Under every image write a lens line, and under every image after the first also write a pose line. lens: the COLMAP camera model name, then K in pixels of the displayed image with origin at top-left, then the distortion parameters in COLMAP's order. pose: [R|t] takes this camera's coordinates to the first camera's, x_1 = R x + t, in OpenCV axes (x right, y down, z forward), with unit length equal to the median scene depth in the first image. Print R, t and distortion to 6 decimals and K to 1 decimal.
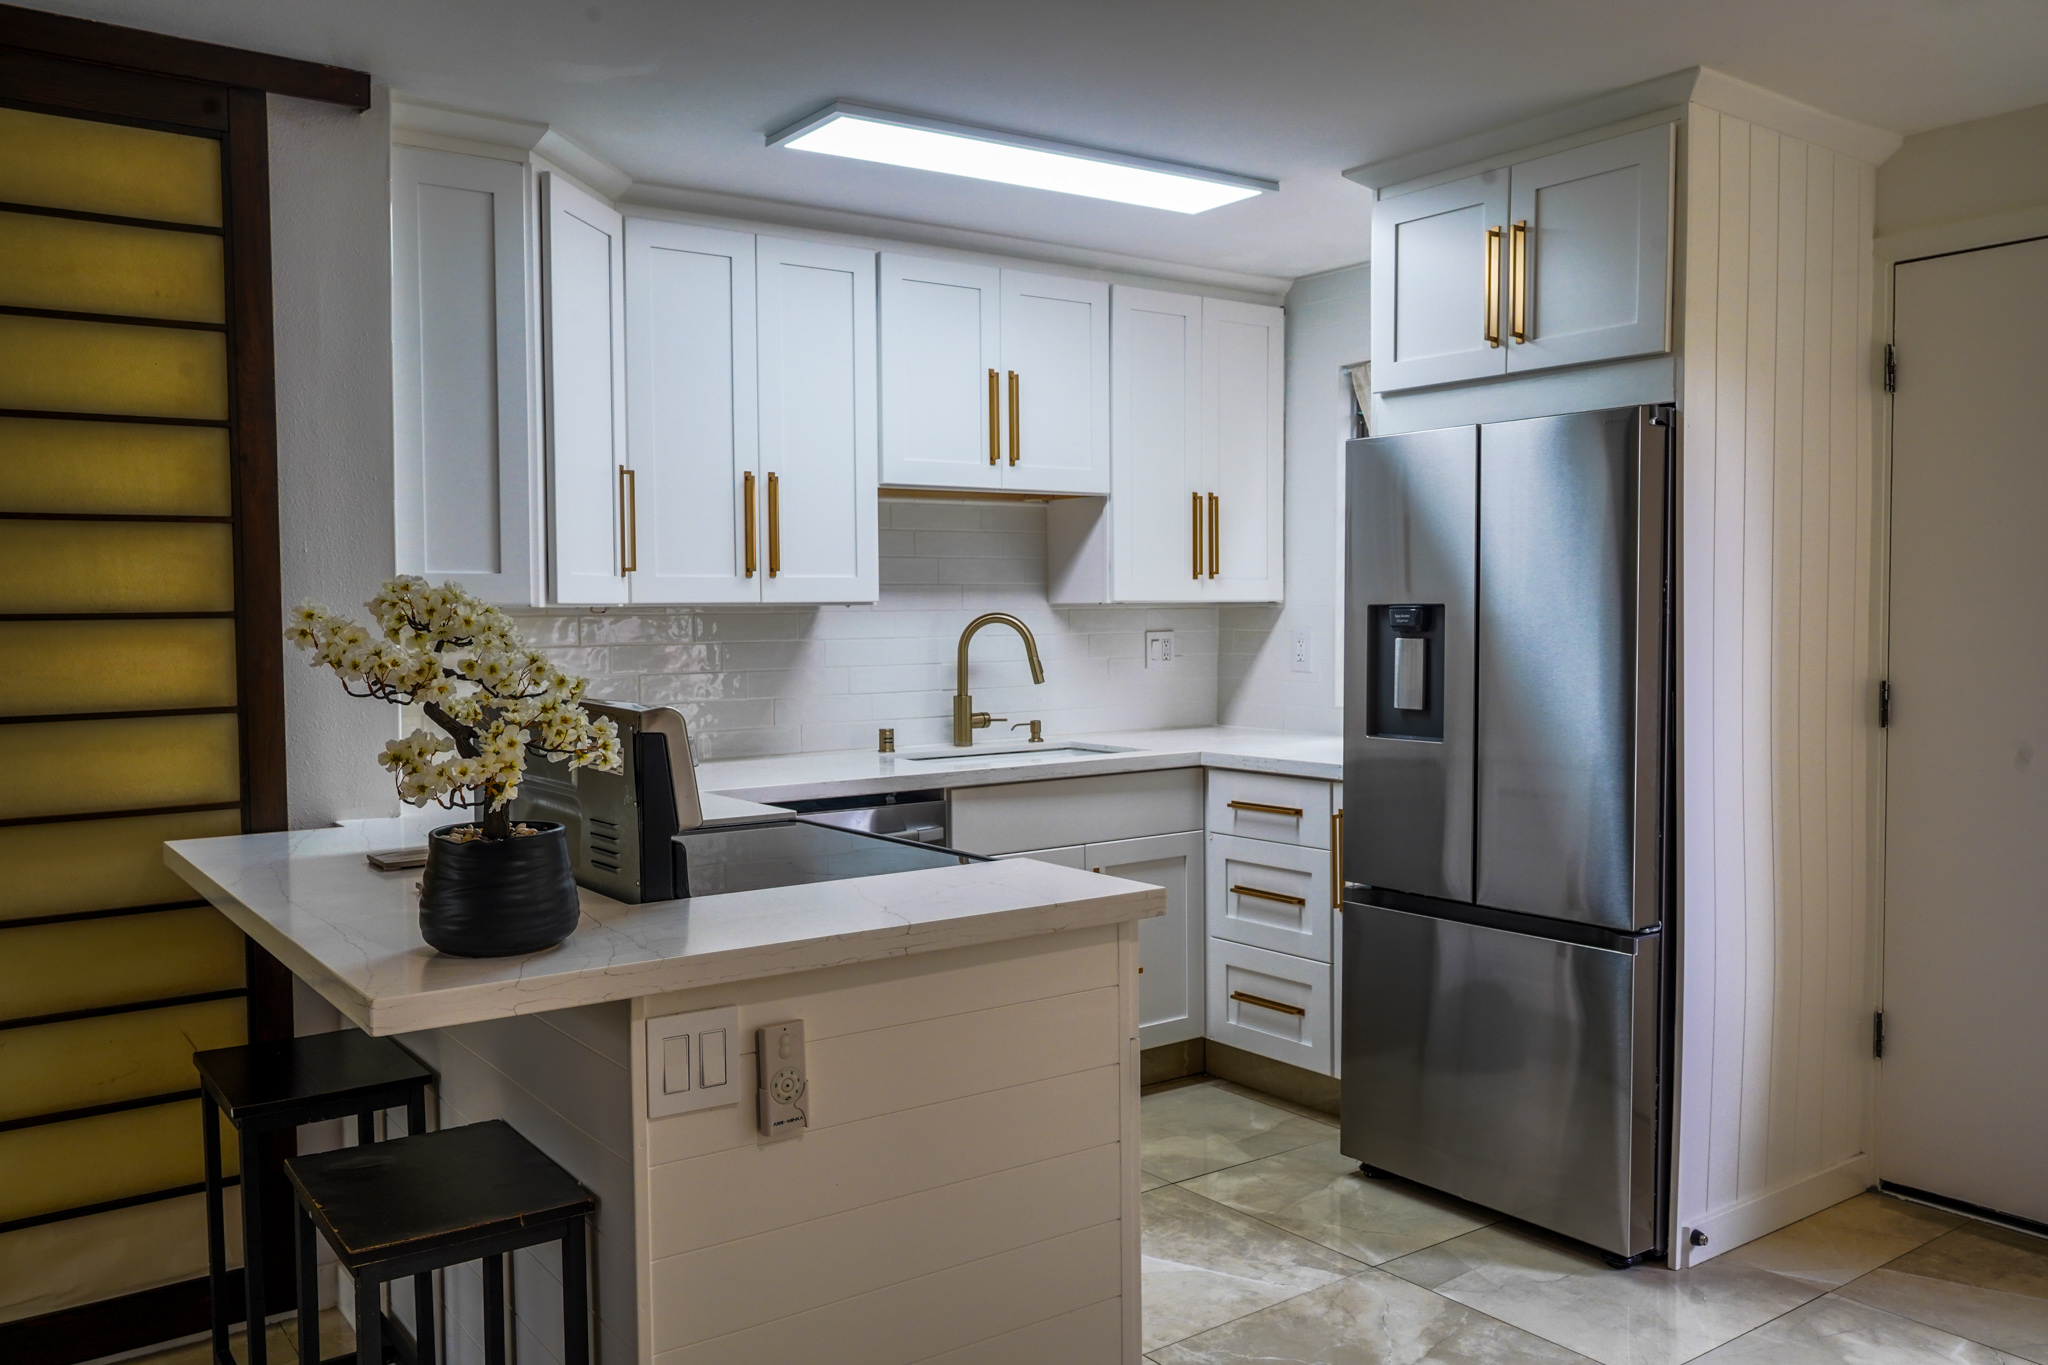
lens RADIAL K [[1619.2, 0, 1024.0], [0, 1619.2, 682.5], [0, 0, 1]] dist [-0.004577, 0.009304]
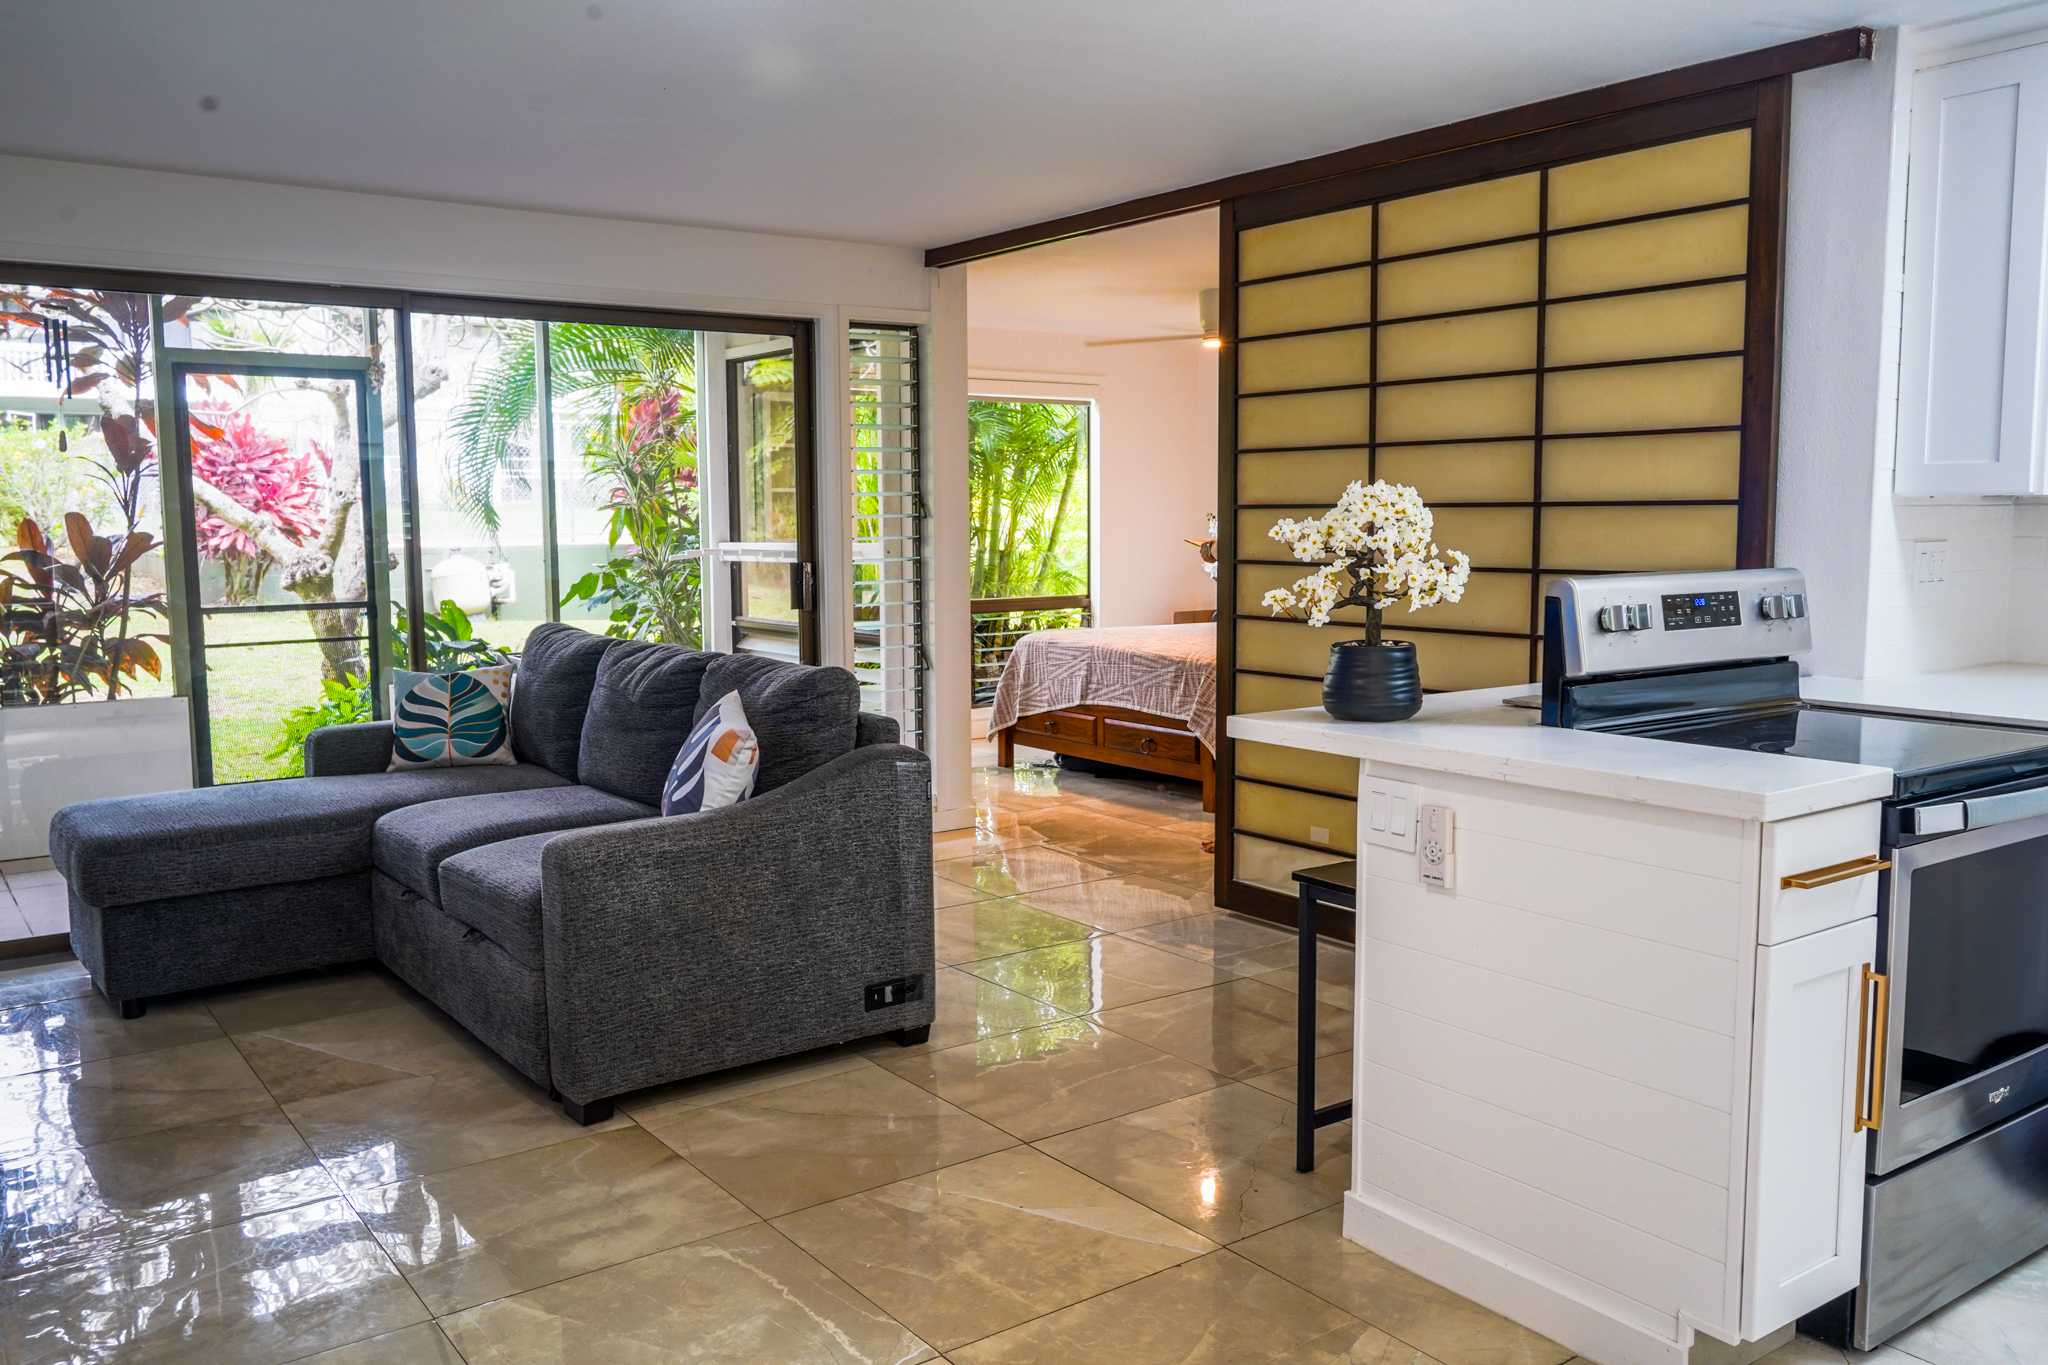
lens RADIAL K [[1619.2, 0, 1024.0], [0, 1619.2, 682.5], [0, 0, 1]] dist [-0.004577, 0.009304]
pose [[0.002577, 0.111558, -0.993755, 0.807762], [-0.042124, 0.992888, 0.111351, -0.019550], [0.999109, 0.041574, 0.007258, 0.437466]]
